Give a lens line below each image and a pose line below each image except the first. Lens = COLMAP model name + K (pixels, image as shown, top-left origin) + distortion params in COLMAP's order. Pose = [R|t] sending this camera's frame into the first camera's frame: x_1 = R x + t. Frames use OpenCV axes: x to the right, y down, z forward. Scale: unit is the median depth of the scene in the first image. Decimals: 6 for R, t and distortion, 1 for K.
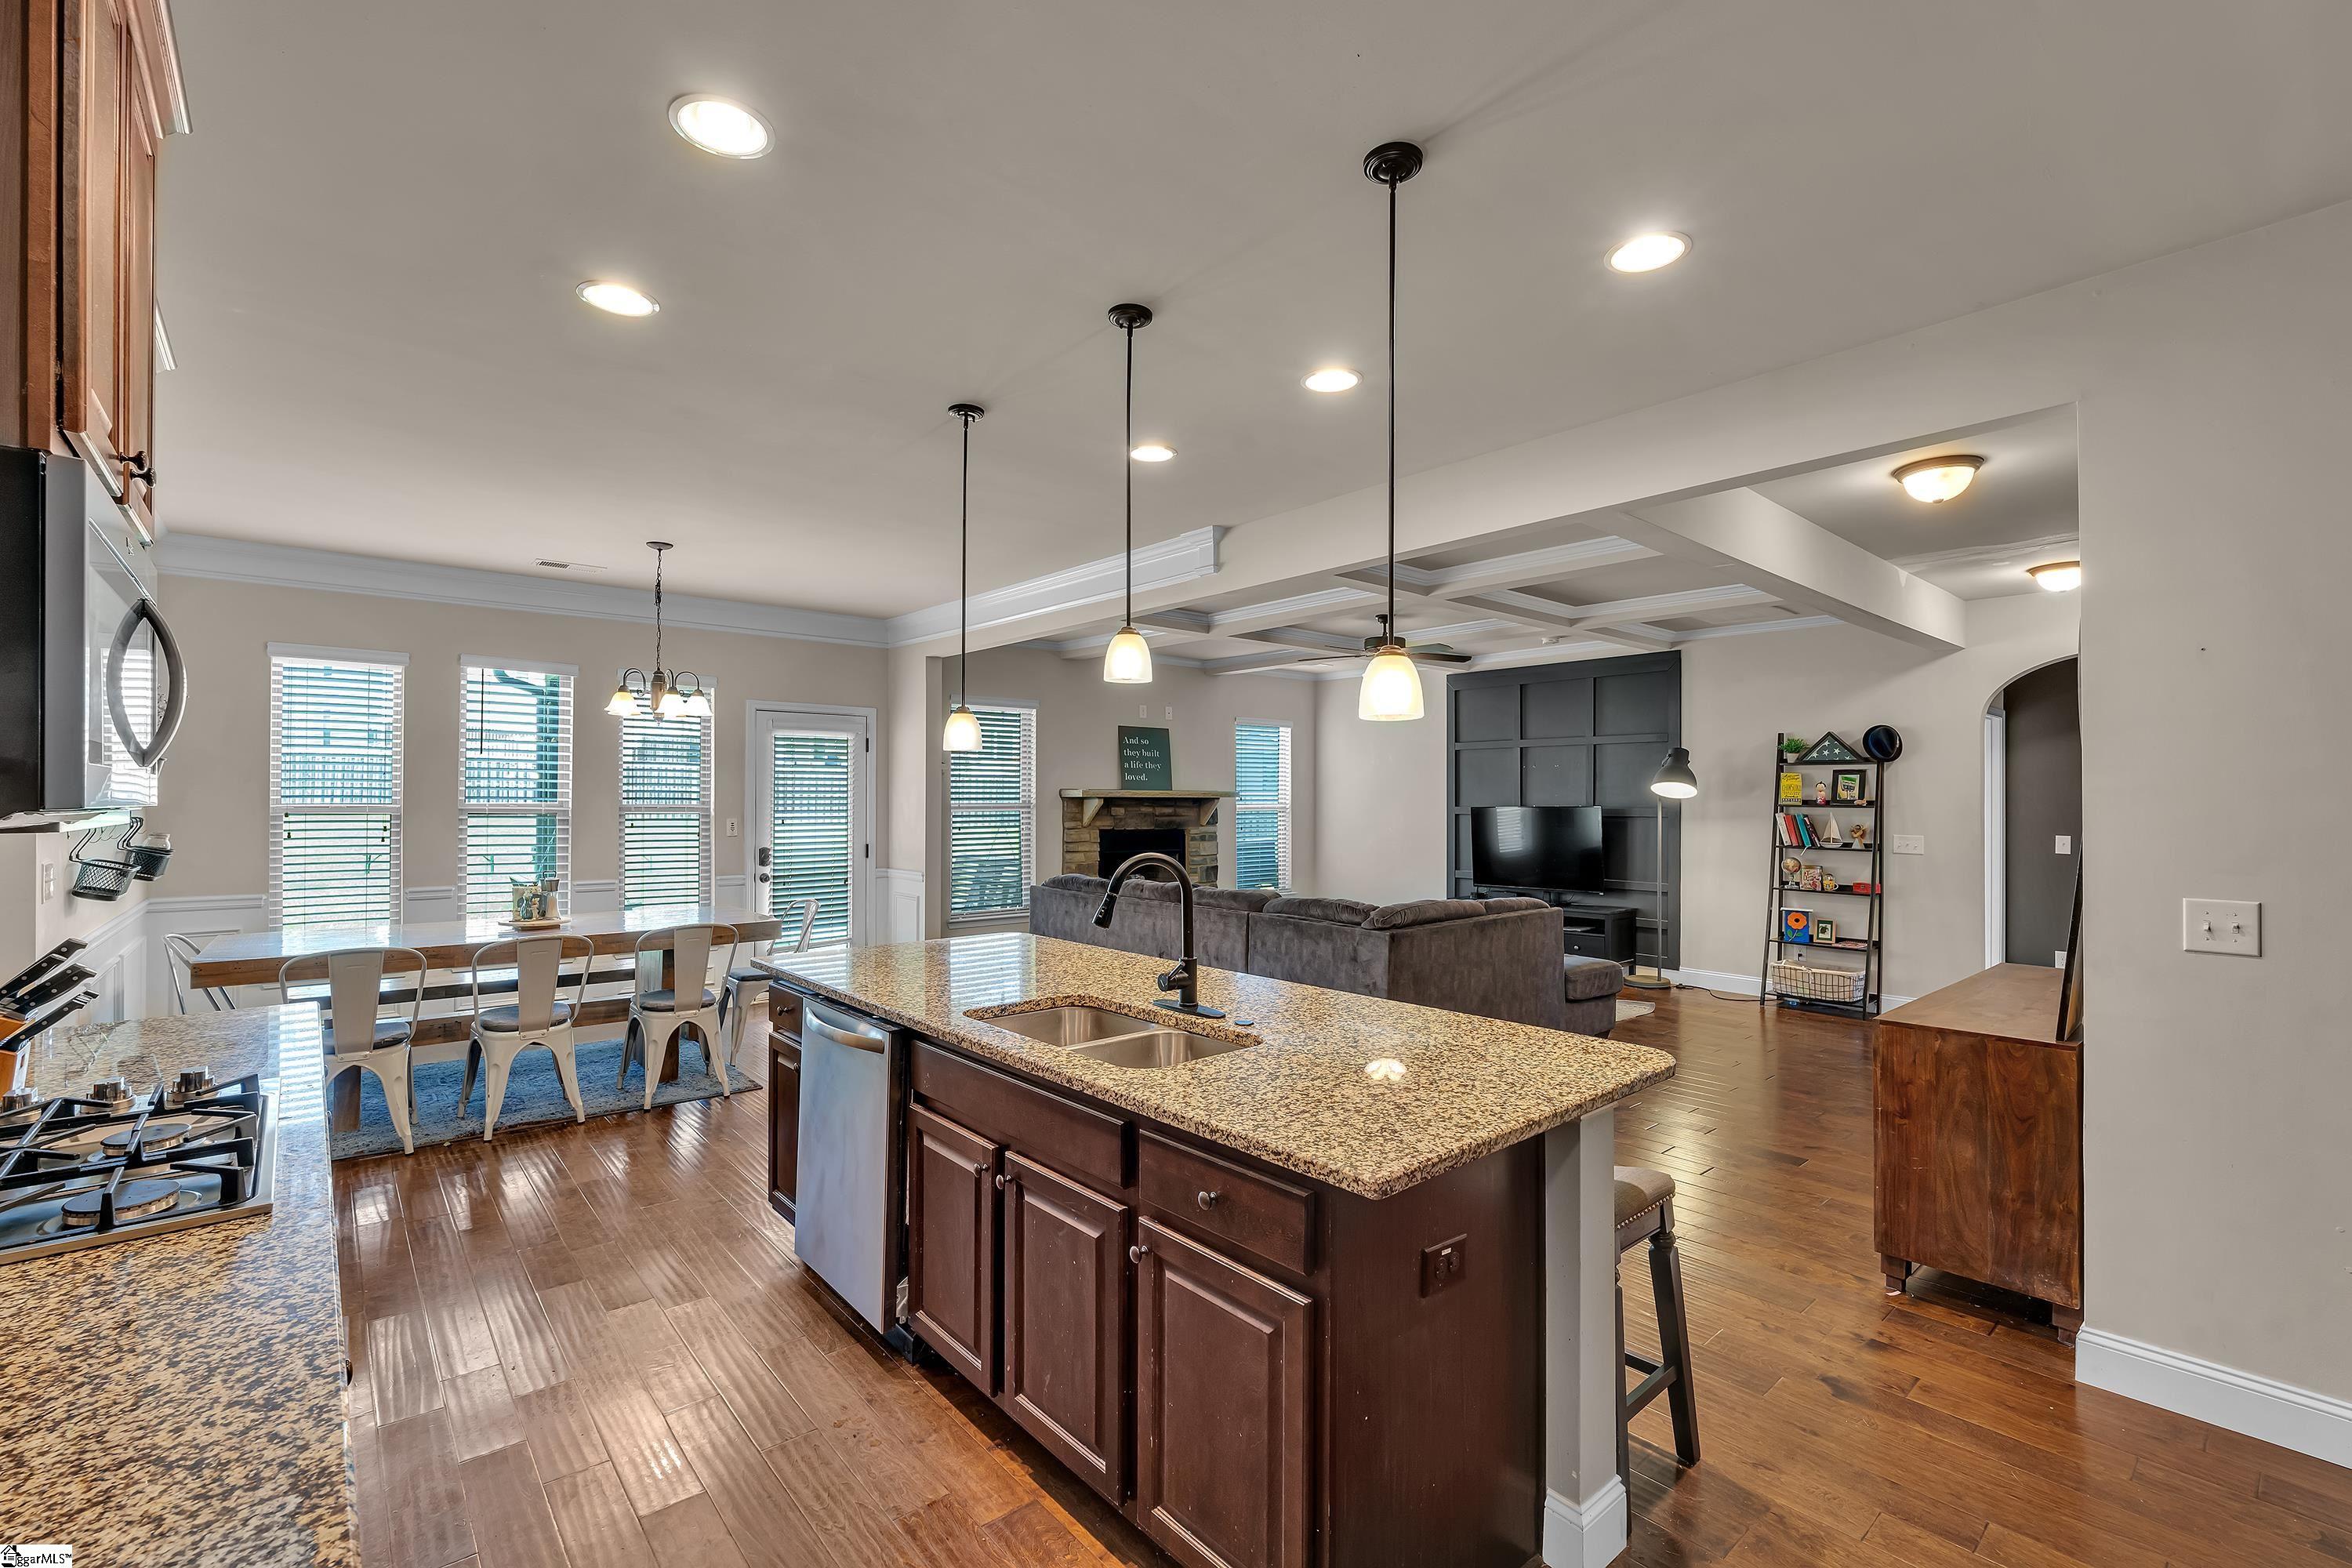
lens RADIAL K [[1016.1, 0, 1177.0], [0, 1016.1, 789.5], [0, 0, 1]] dist [-0.008978, 0.000945]
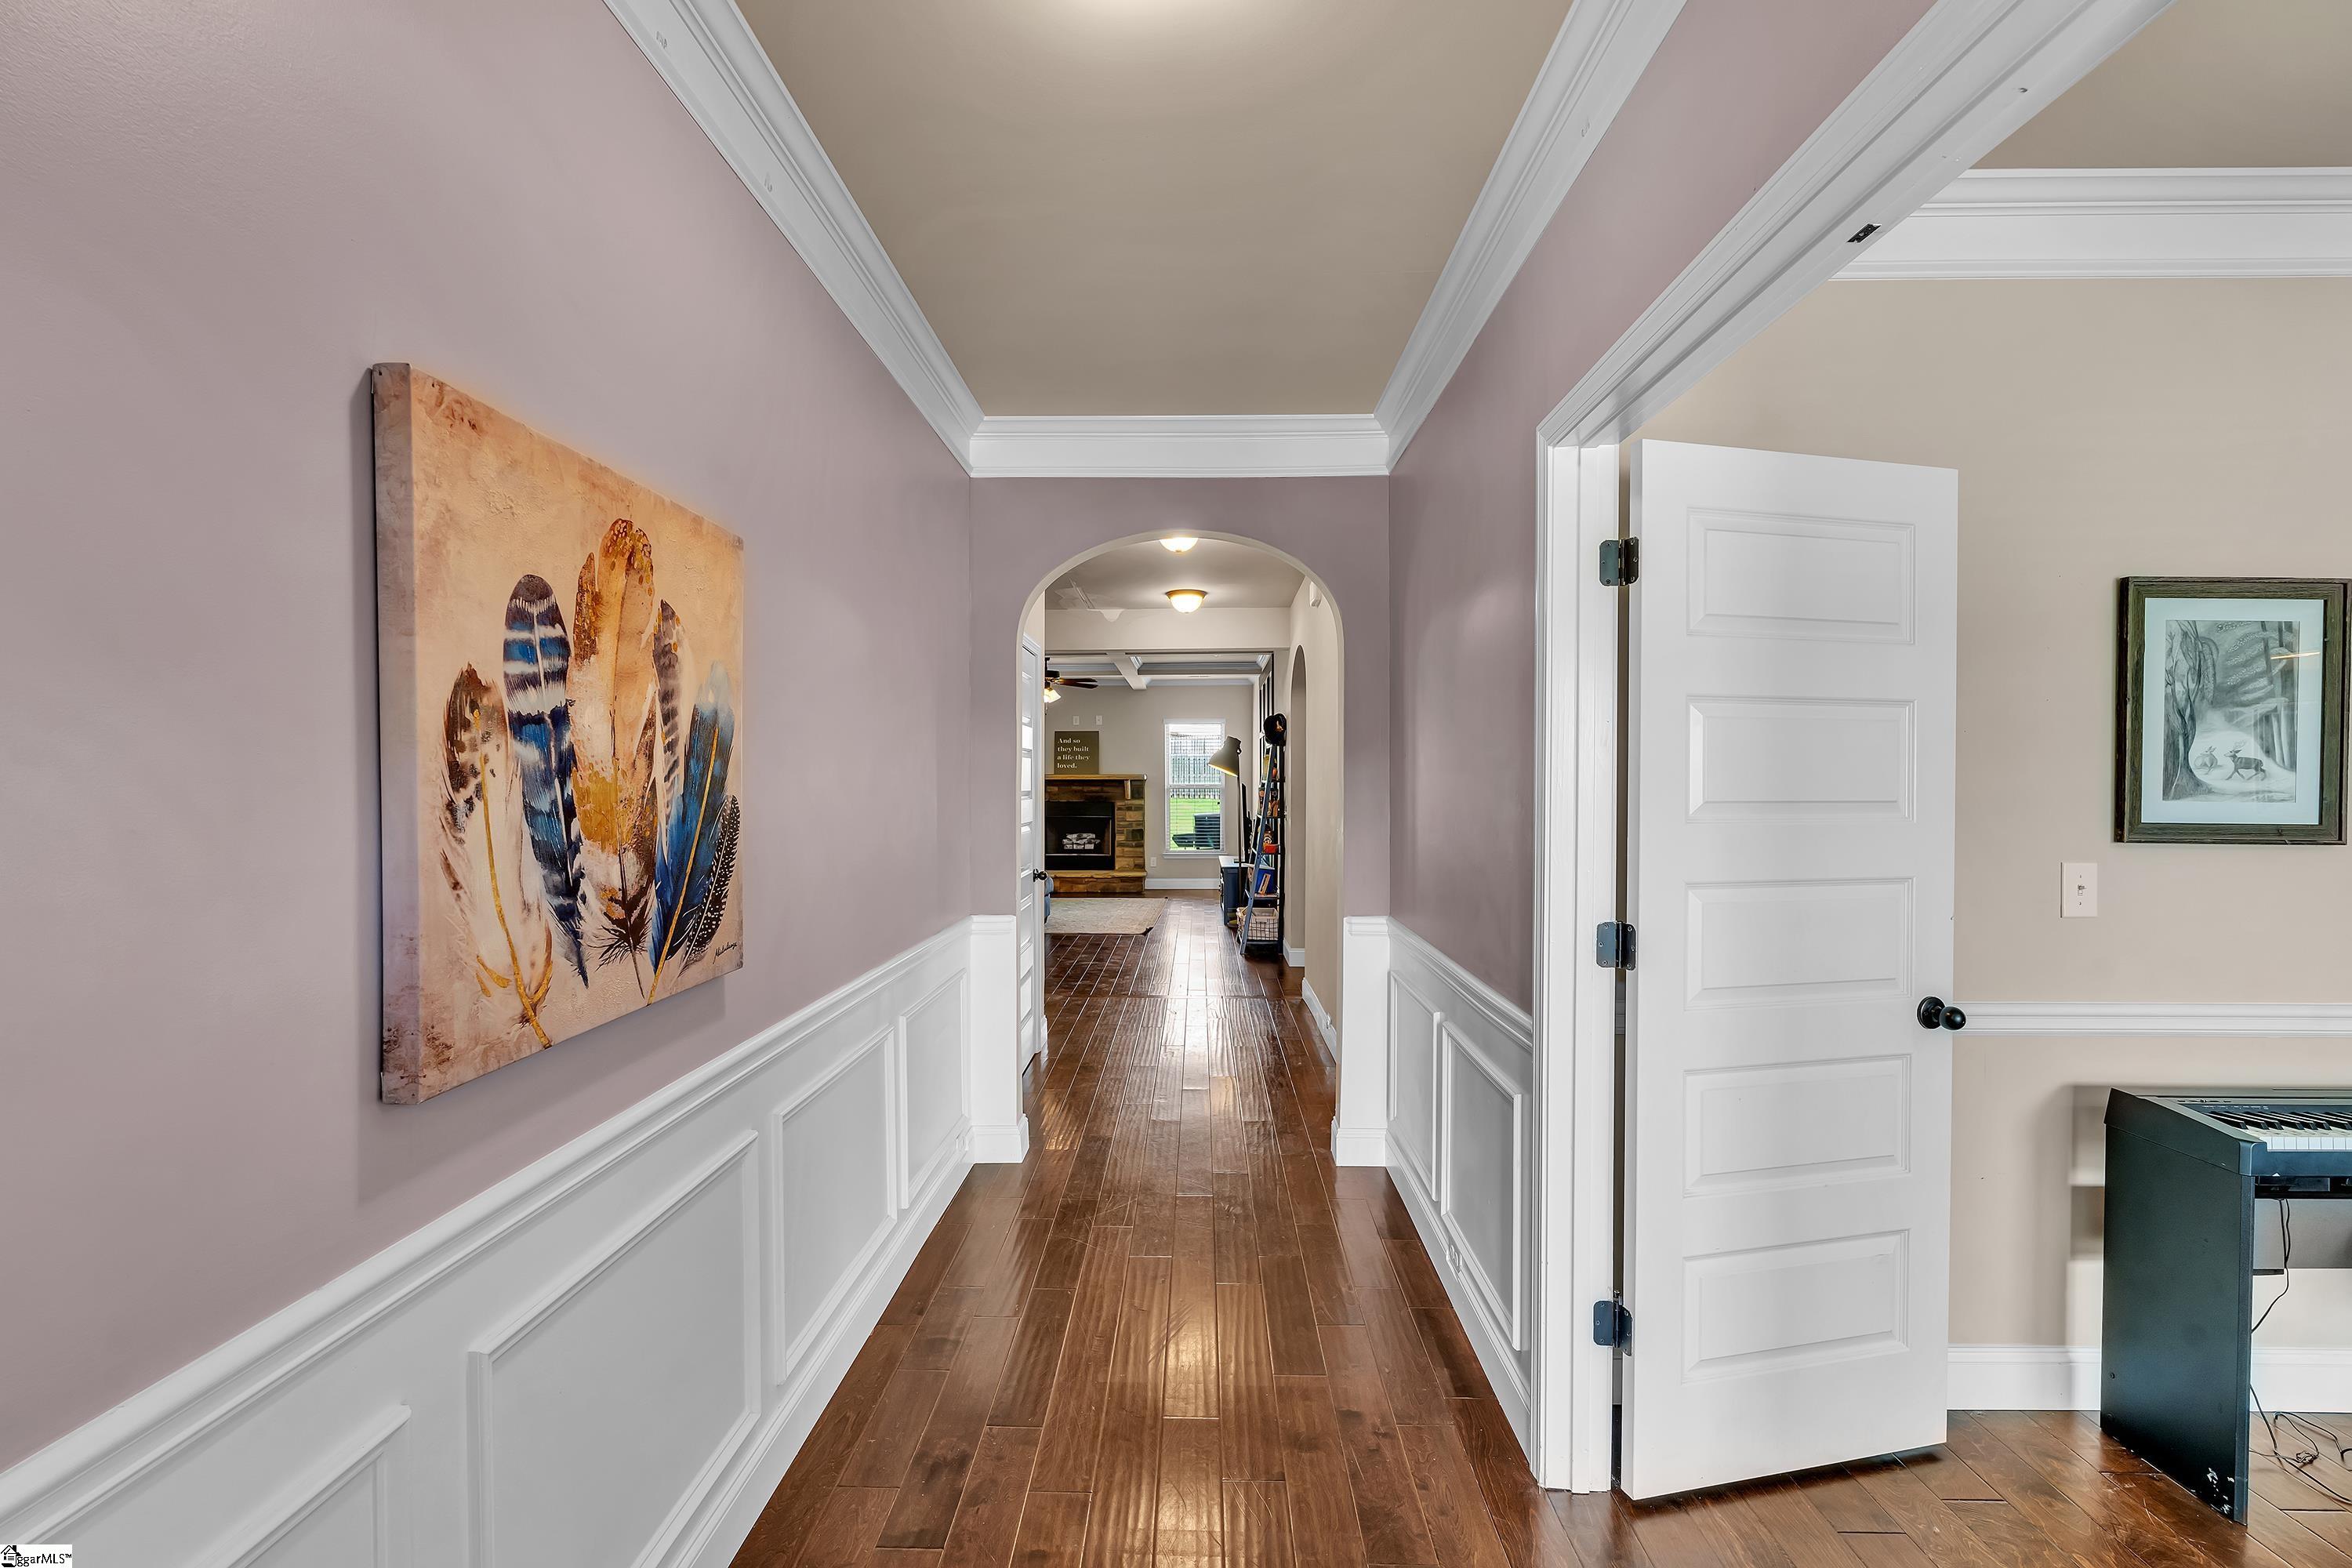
lens RADIAL K [[1016.1, 0, 1177.0], [0, 1016.1, 789.5], [0, 0, 1]] dist [-0.008978, 0.000945]
pose [[0.740434, 0.006858, -0.672094, 1.367537], [0.010315, 0.999714, 0.021564, -0.010227], [0.672050, -0.022899, 0.740151, 0.023385]]
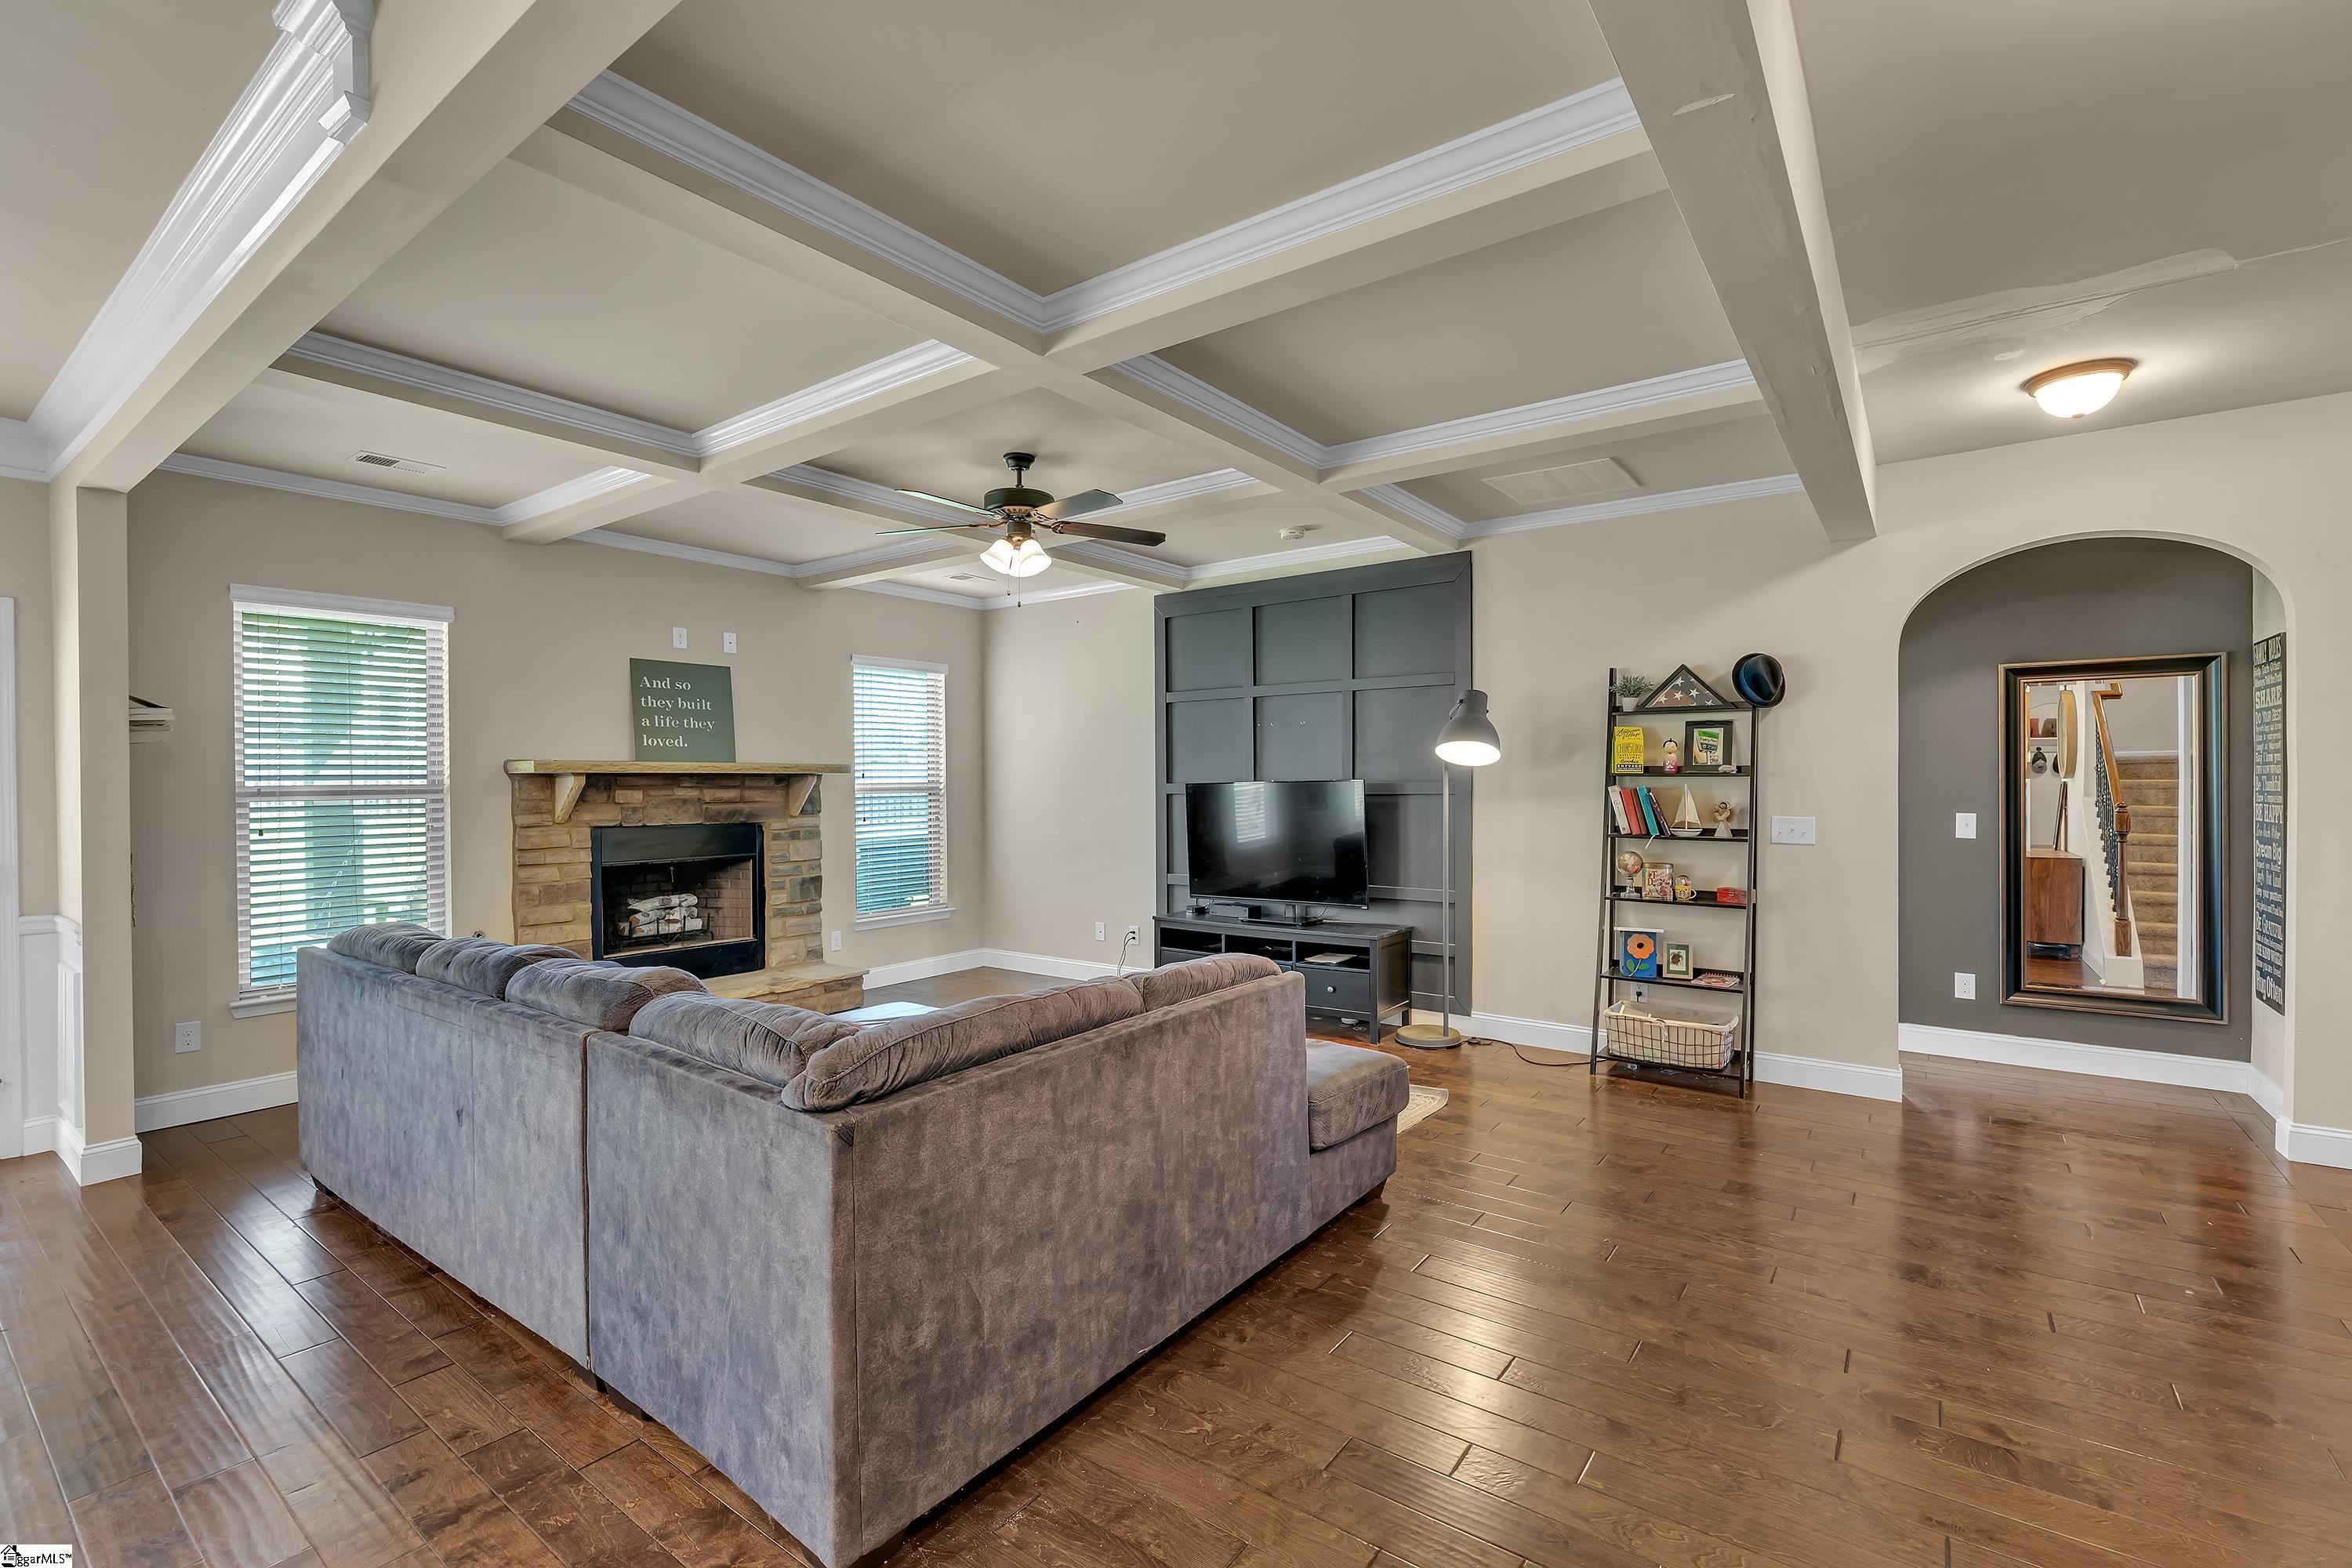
lens RADIAL K [[1028.4, 0, 1175.0], [0, 1028.4, 788.2], [0, 0, 1]] dist [-0.005038, 0.000603]
pose [[0.974888, -0.011713, 0.222388, 0.160012], [0.008096, 0.999820, 0.017170, 0.010710], [-0.222549, -0.014938, 0.974807, 0.402153]]
